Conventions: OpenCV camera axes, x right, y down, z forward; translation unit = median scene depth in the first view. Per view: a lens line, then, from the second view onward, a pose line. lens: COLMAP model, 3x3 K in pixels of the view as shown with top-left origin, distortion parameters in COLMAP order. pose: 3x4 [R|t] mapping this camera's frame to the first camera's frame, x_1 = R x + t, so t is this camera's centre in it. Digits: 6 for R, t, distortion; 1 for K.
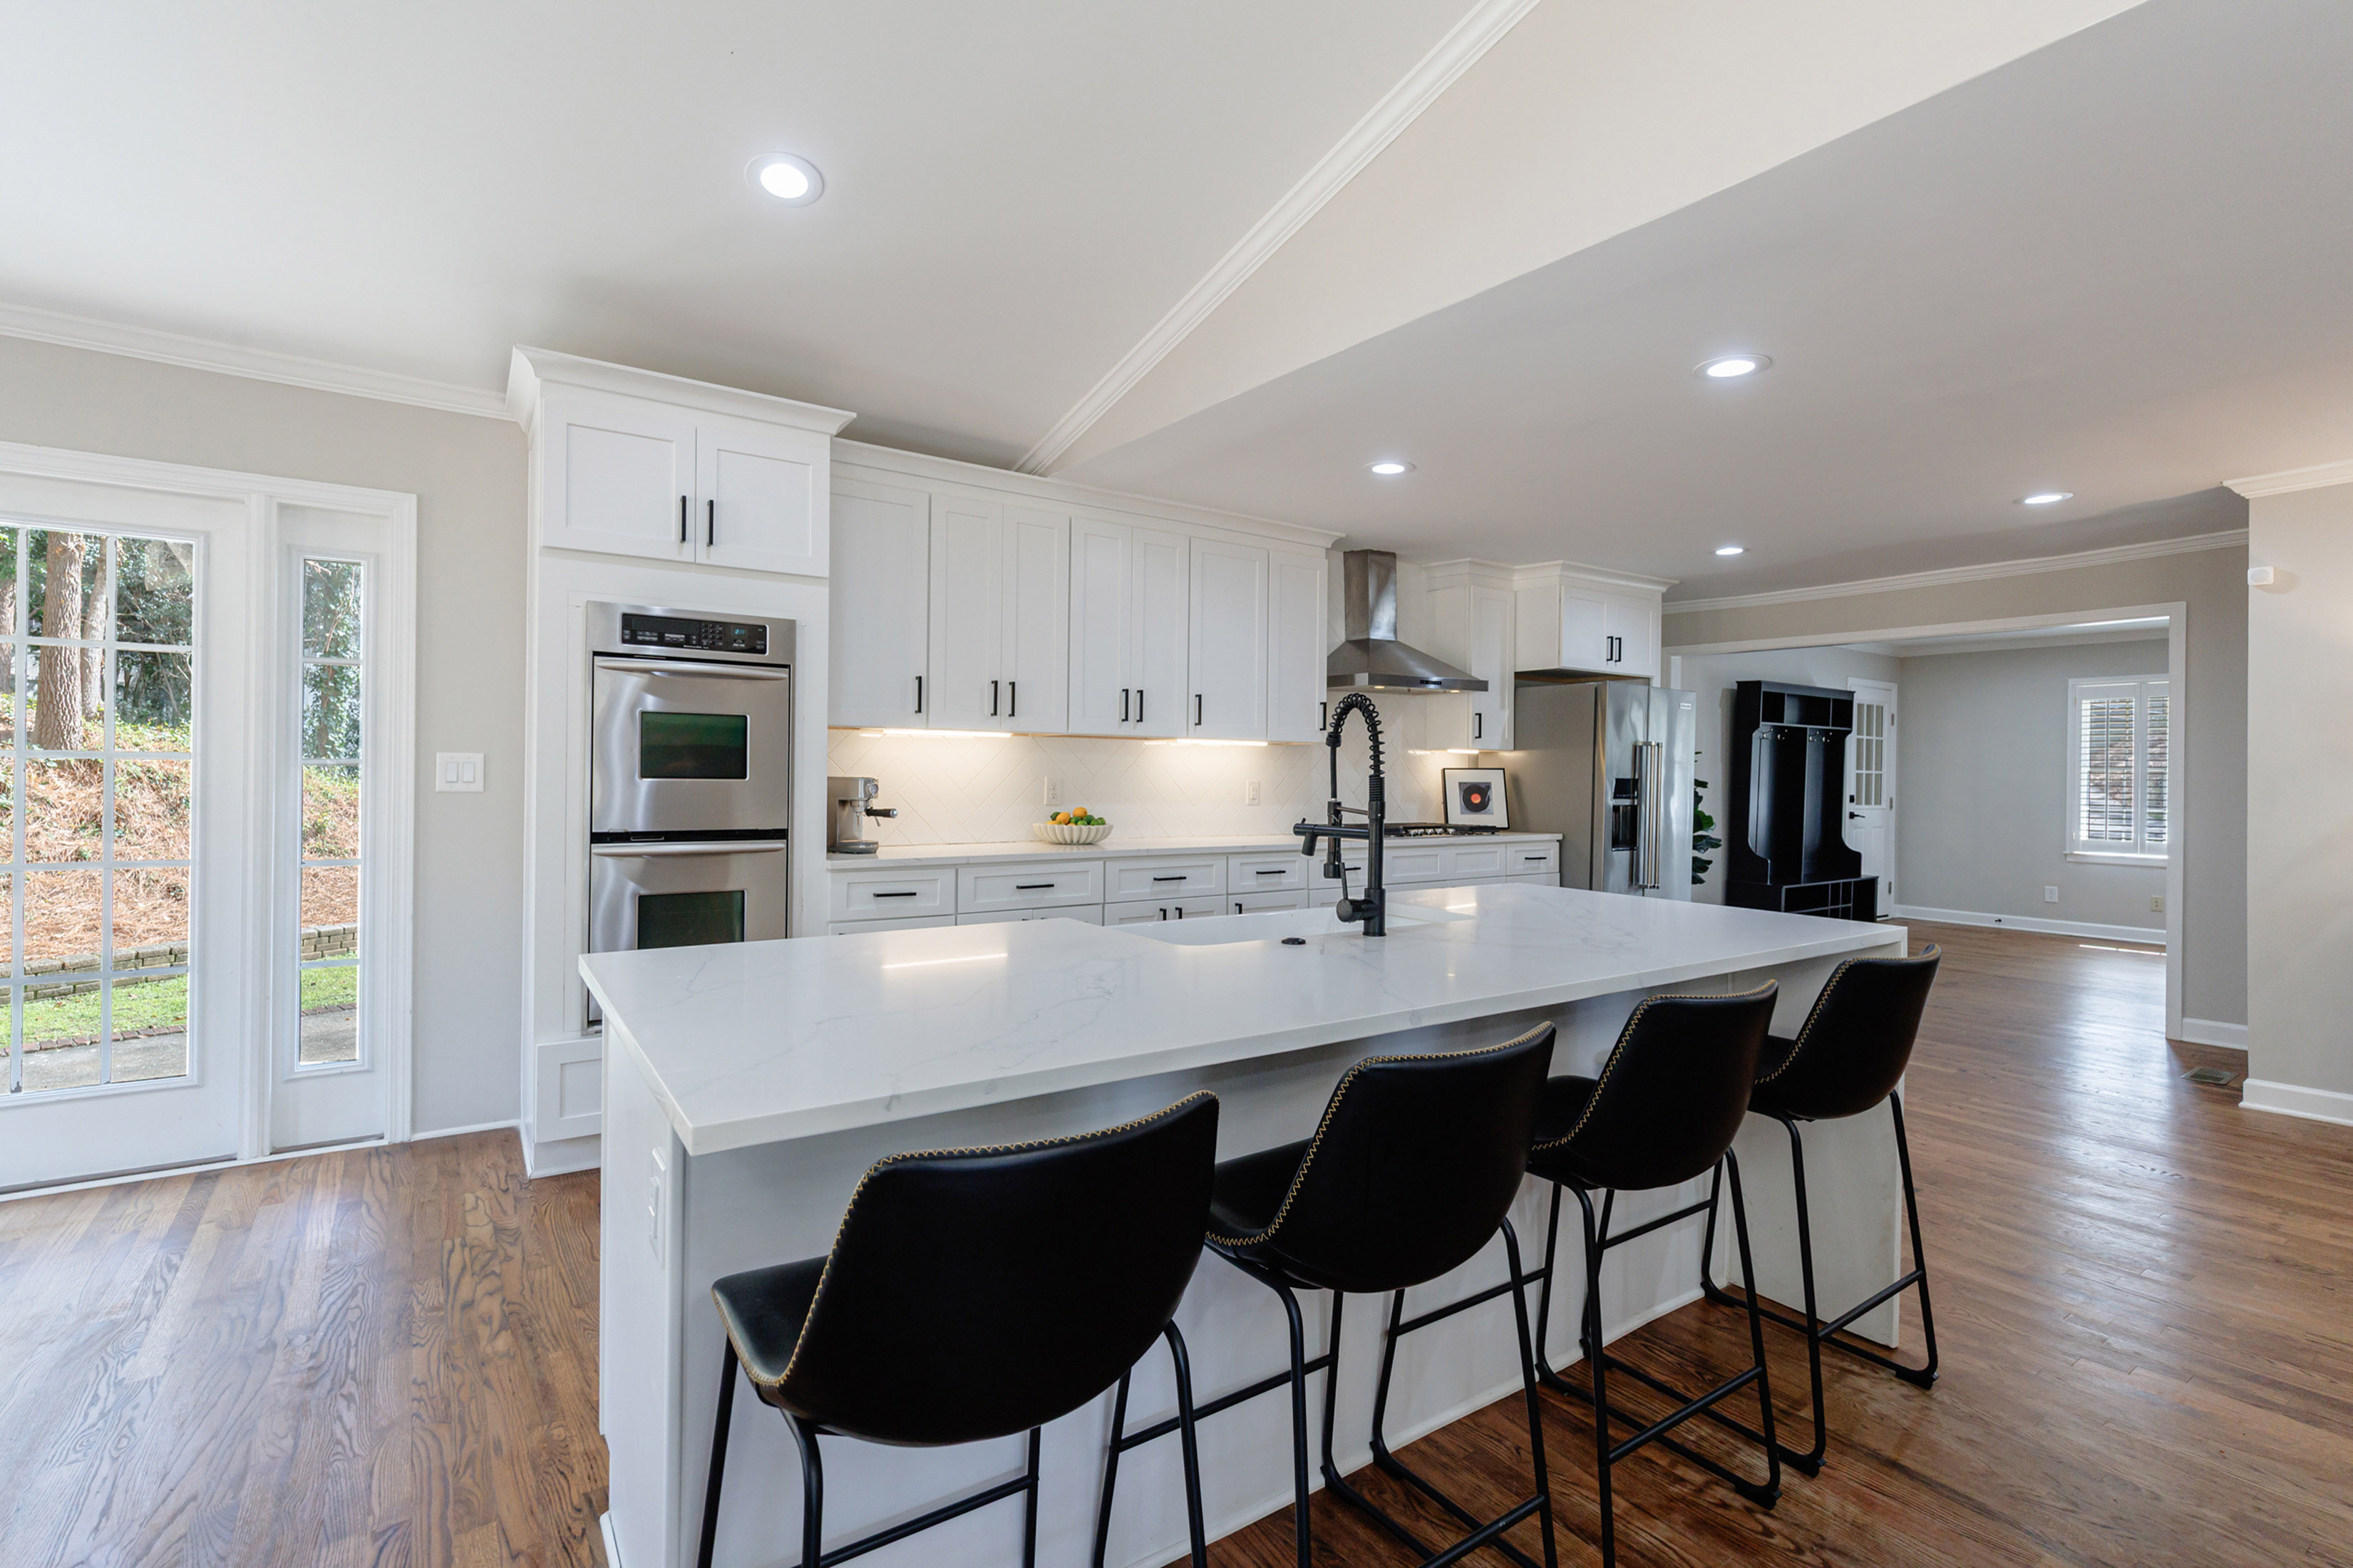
lens RADIAL K [[1052.1, 0, 1159.0], [0, 1052.1, 778.2], [0, 0, 1]] dist [-0.002877, -0.000516]
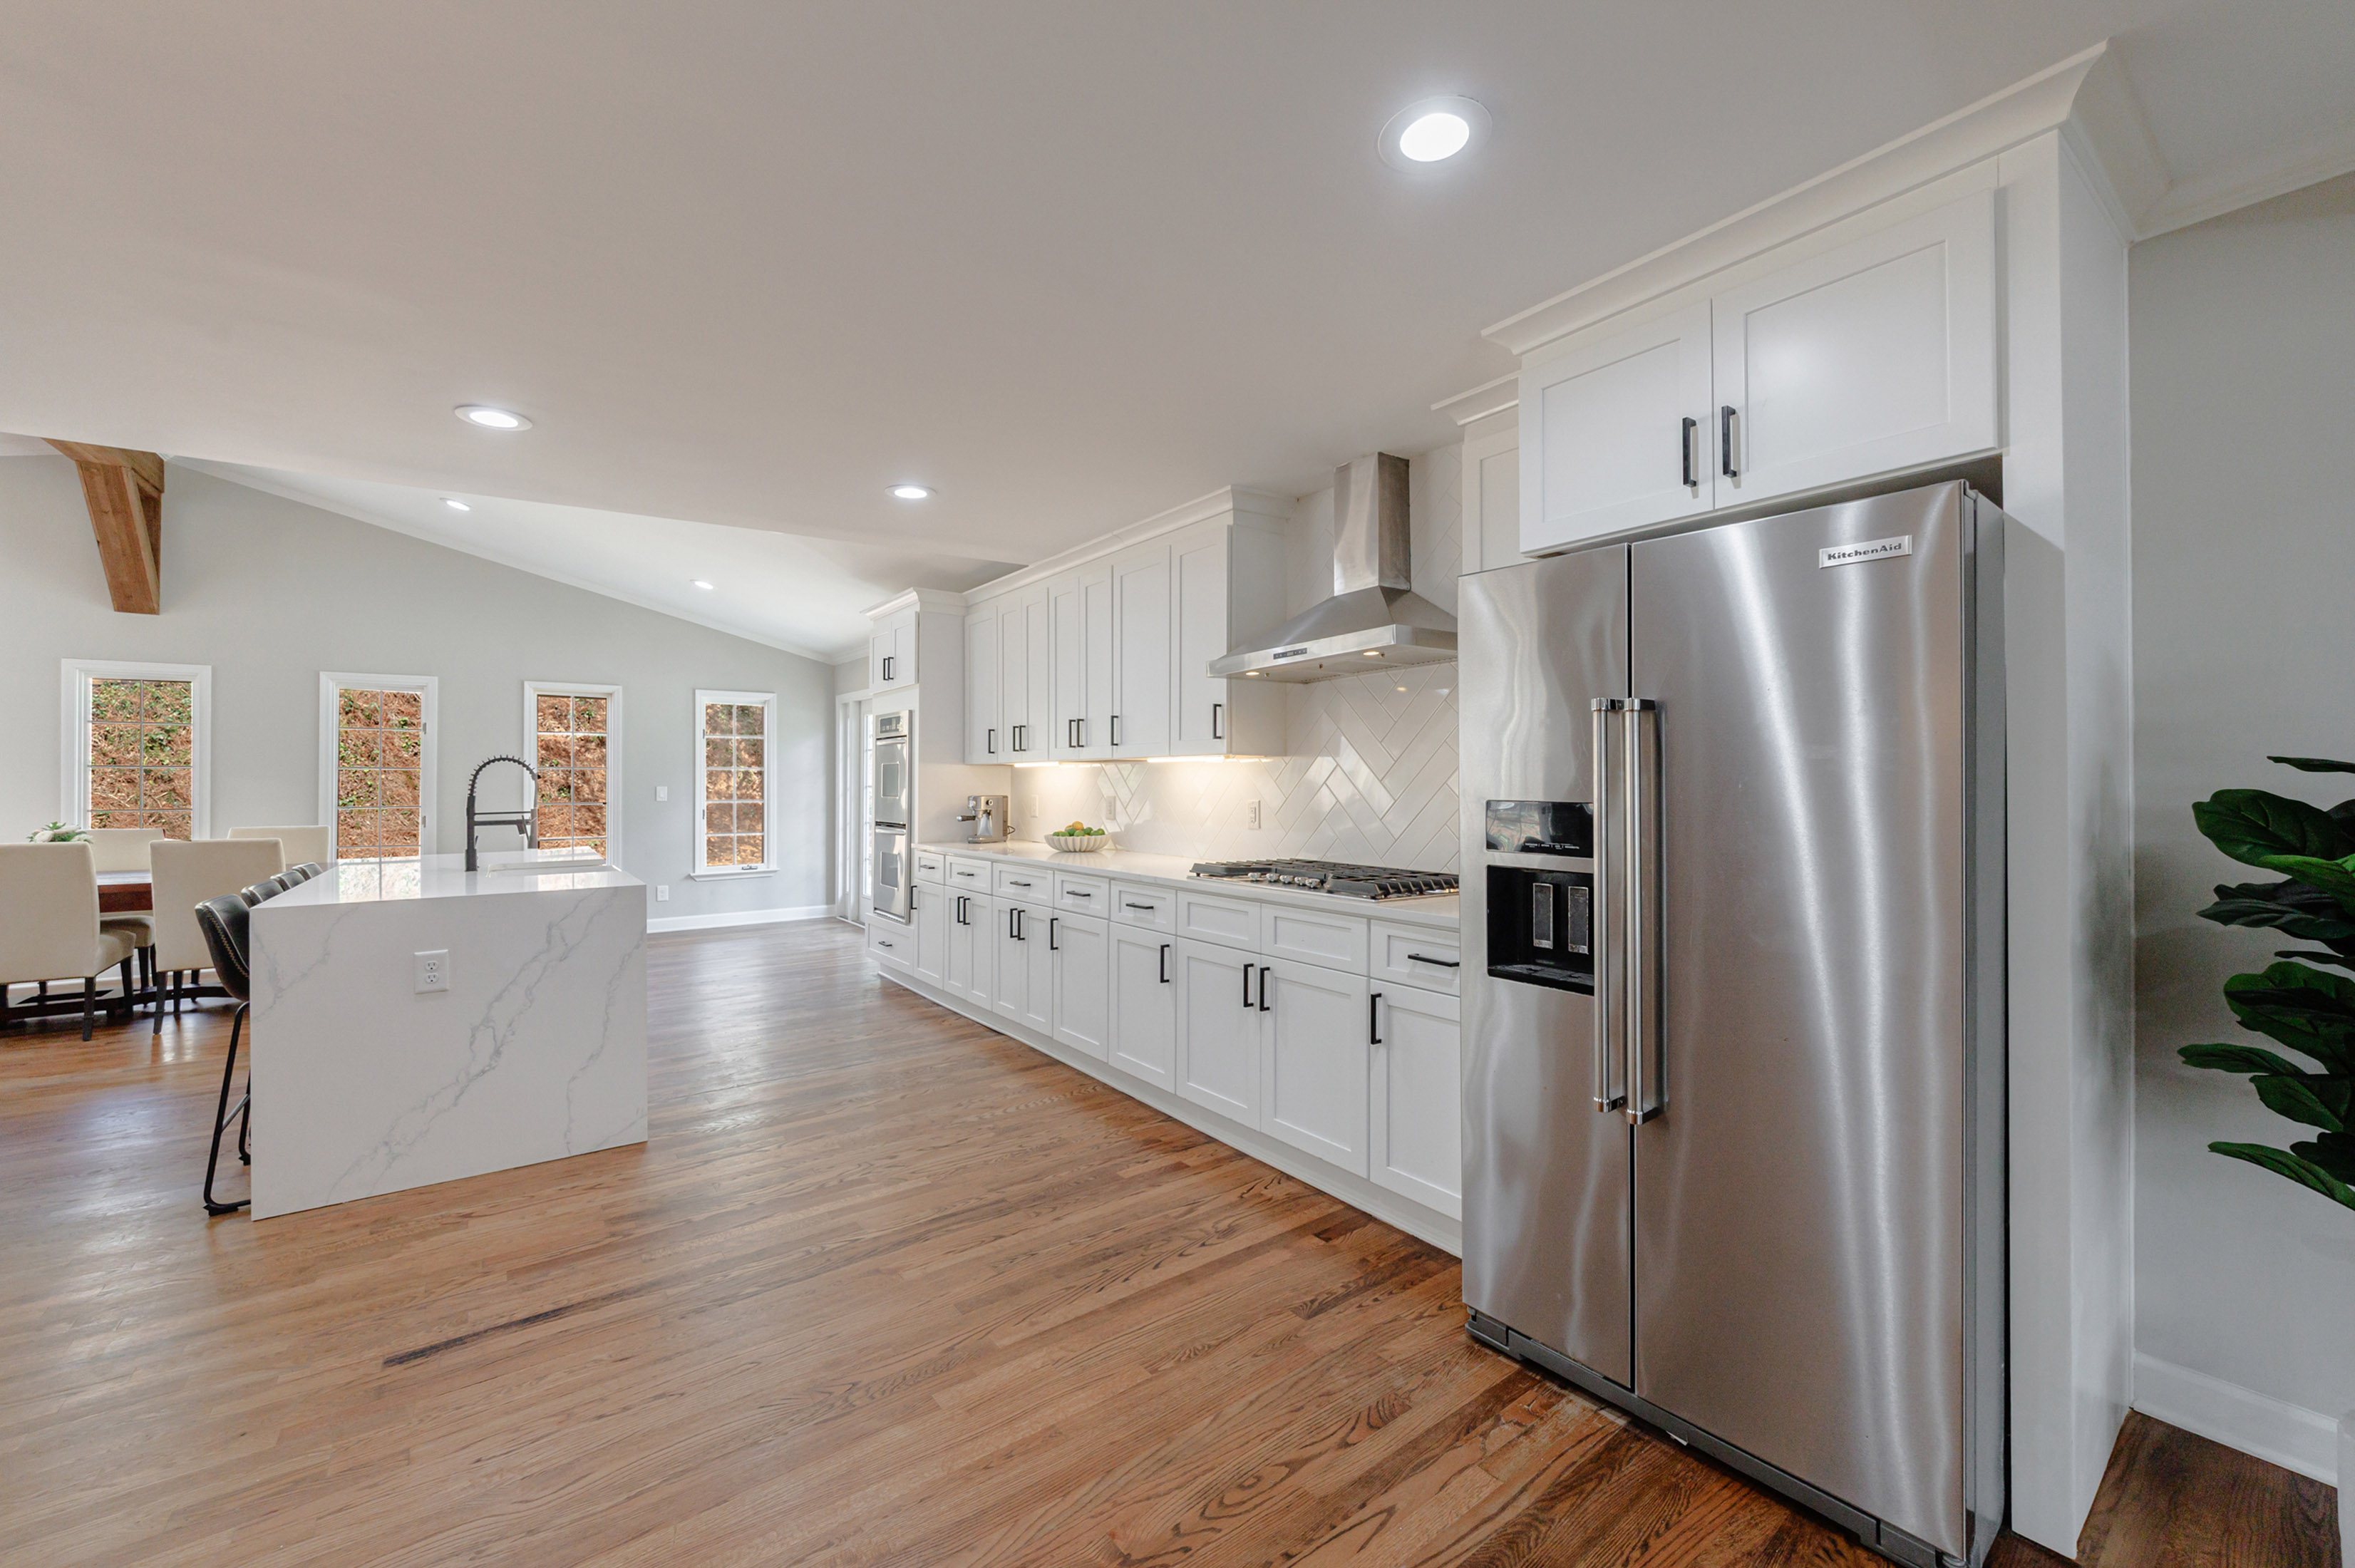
lens RADIAL K [[923.9, 0, 1183.0], [0, 923.9, 776.6], [0, 0, 1]] dist [-0.003754, -0.000873]
pose [[0.044741, -0.021610, -0.998765, 1.233997], [-0.002462, 0.999761, -0.021742, -0.000692], [0.998996, 0.003432, 0.044677, 1.358904]]
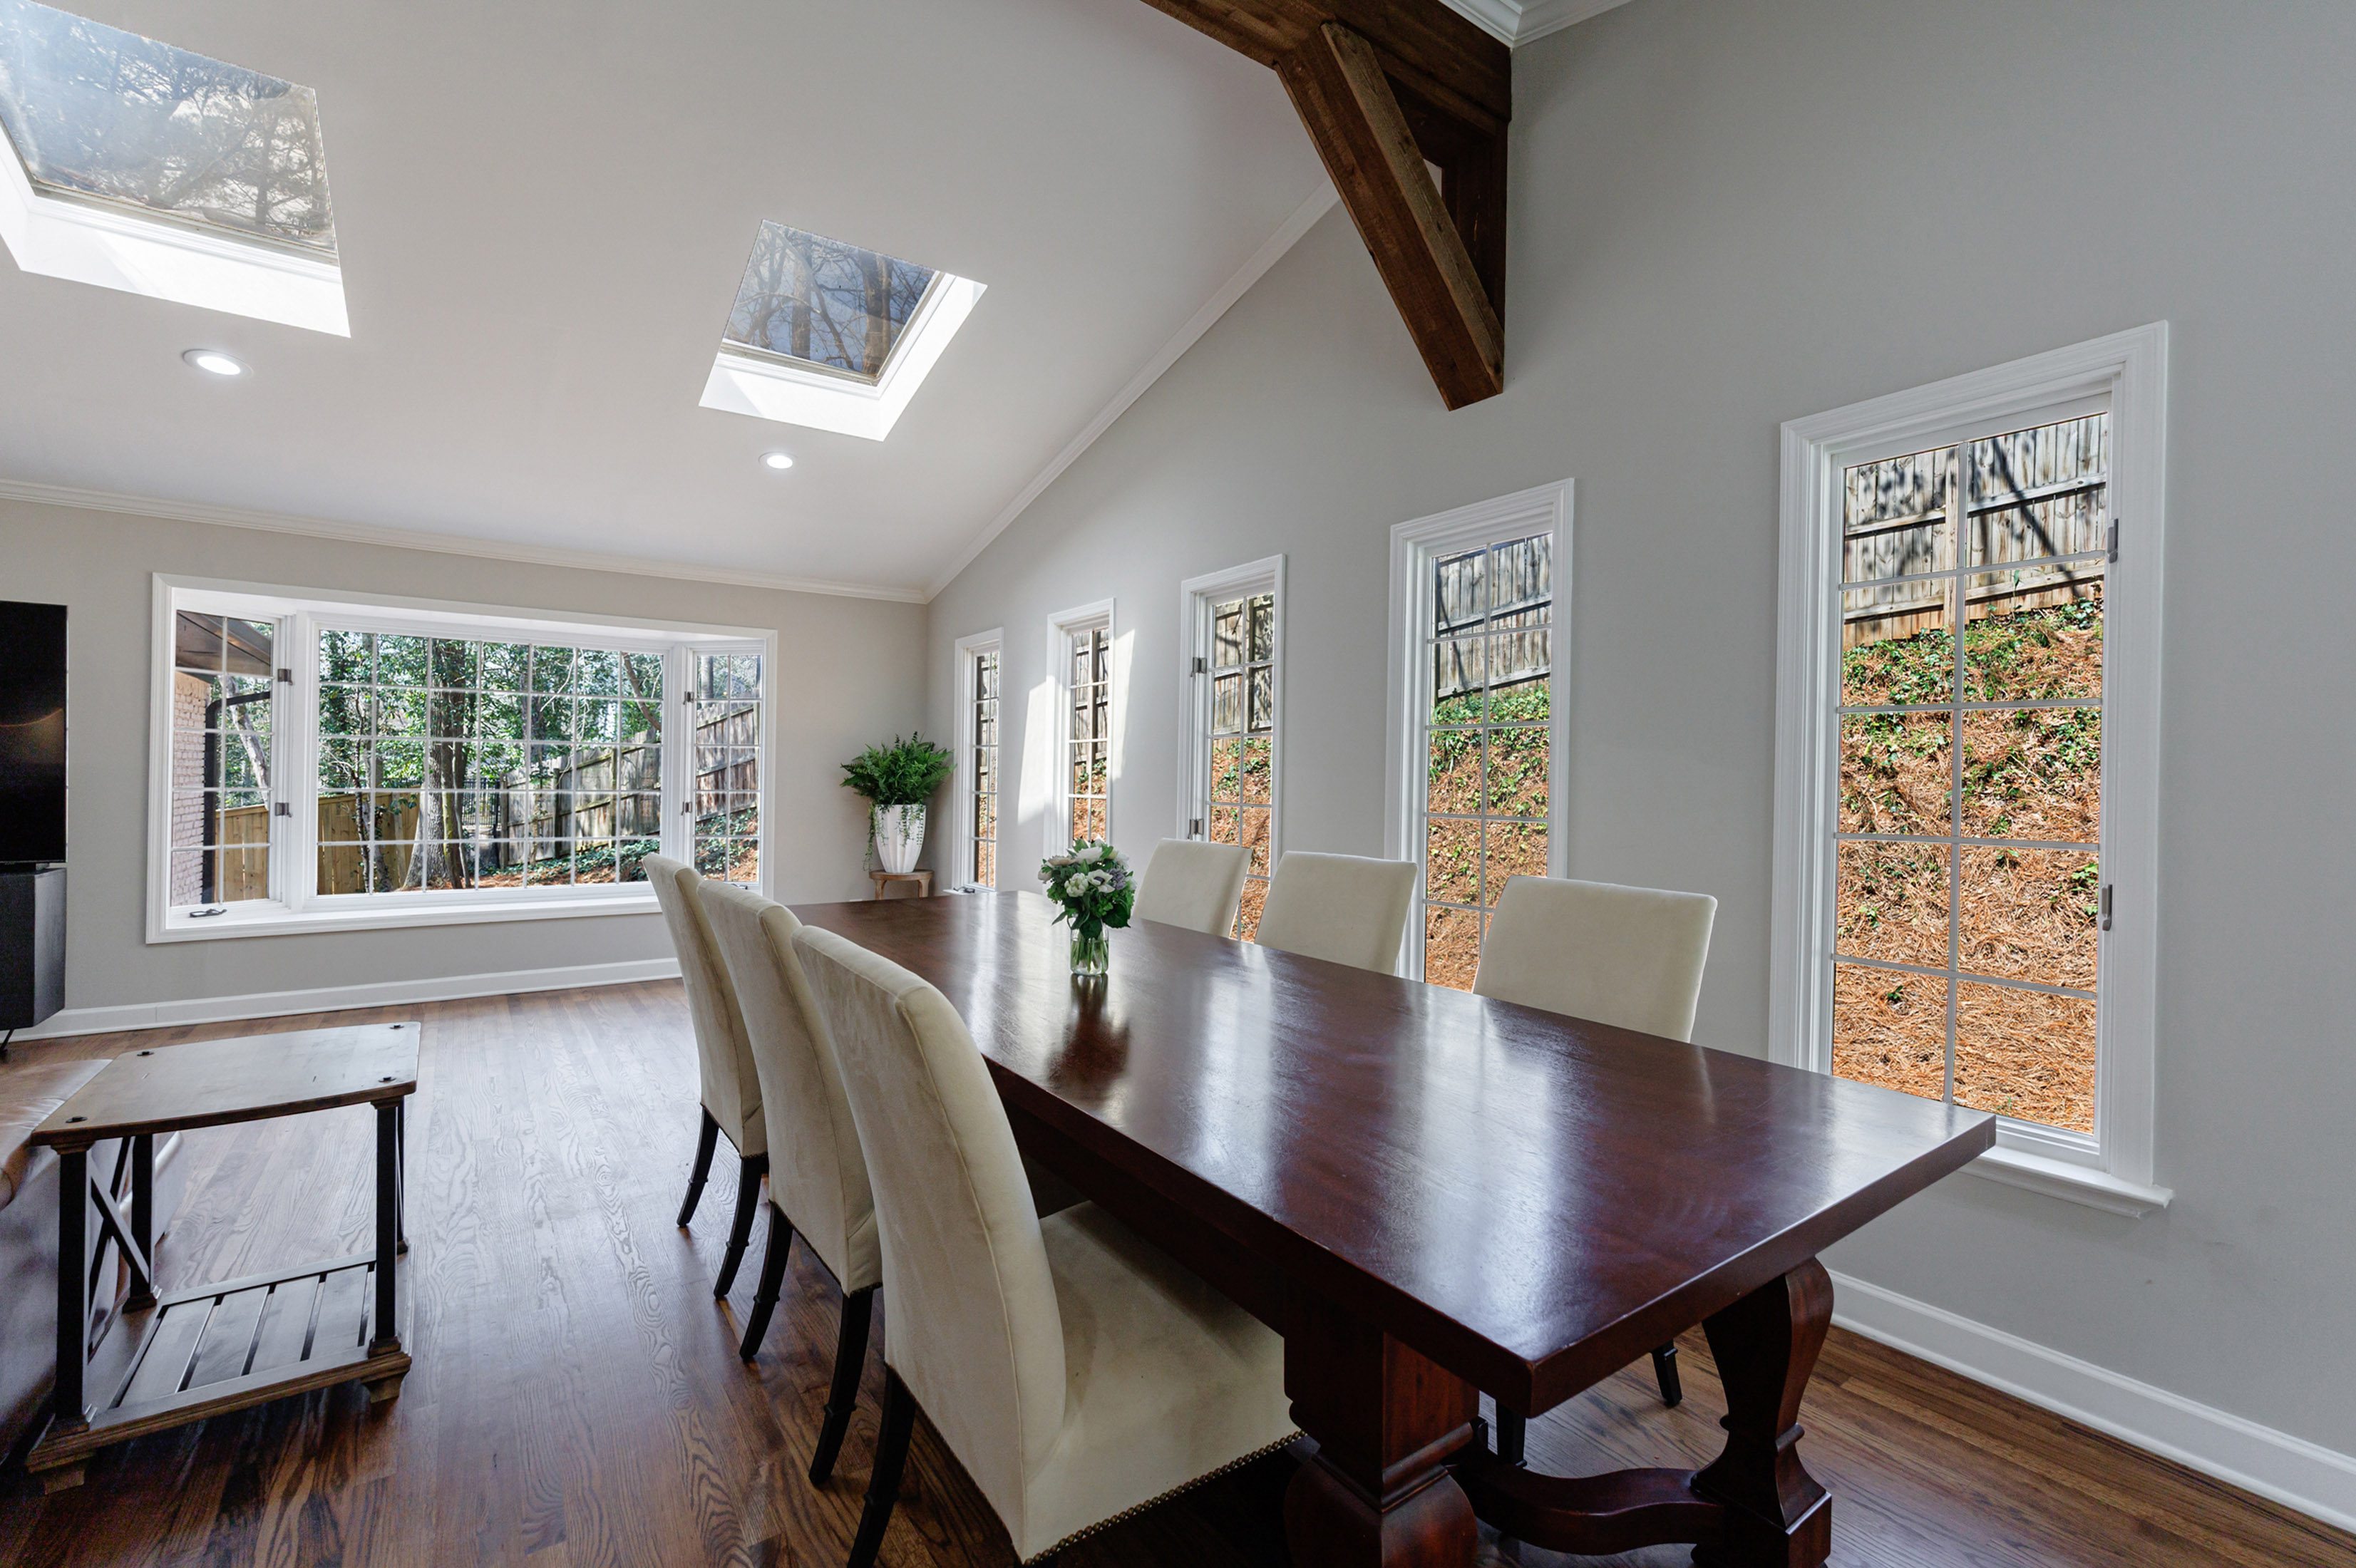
lens RADIAL K [[993.9, 0, 1165.4], [0, 993.9, 781.1], [0, 0, 1]] dist [0.004656, -0.003811]
pose [[-0.999452, -0.028693, -0.016528, -0.262661], [-0.028813, 0.999560, 0.007042, 0.001111], [0.016319, 0.007514, -0.999839, 0.374684]]
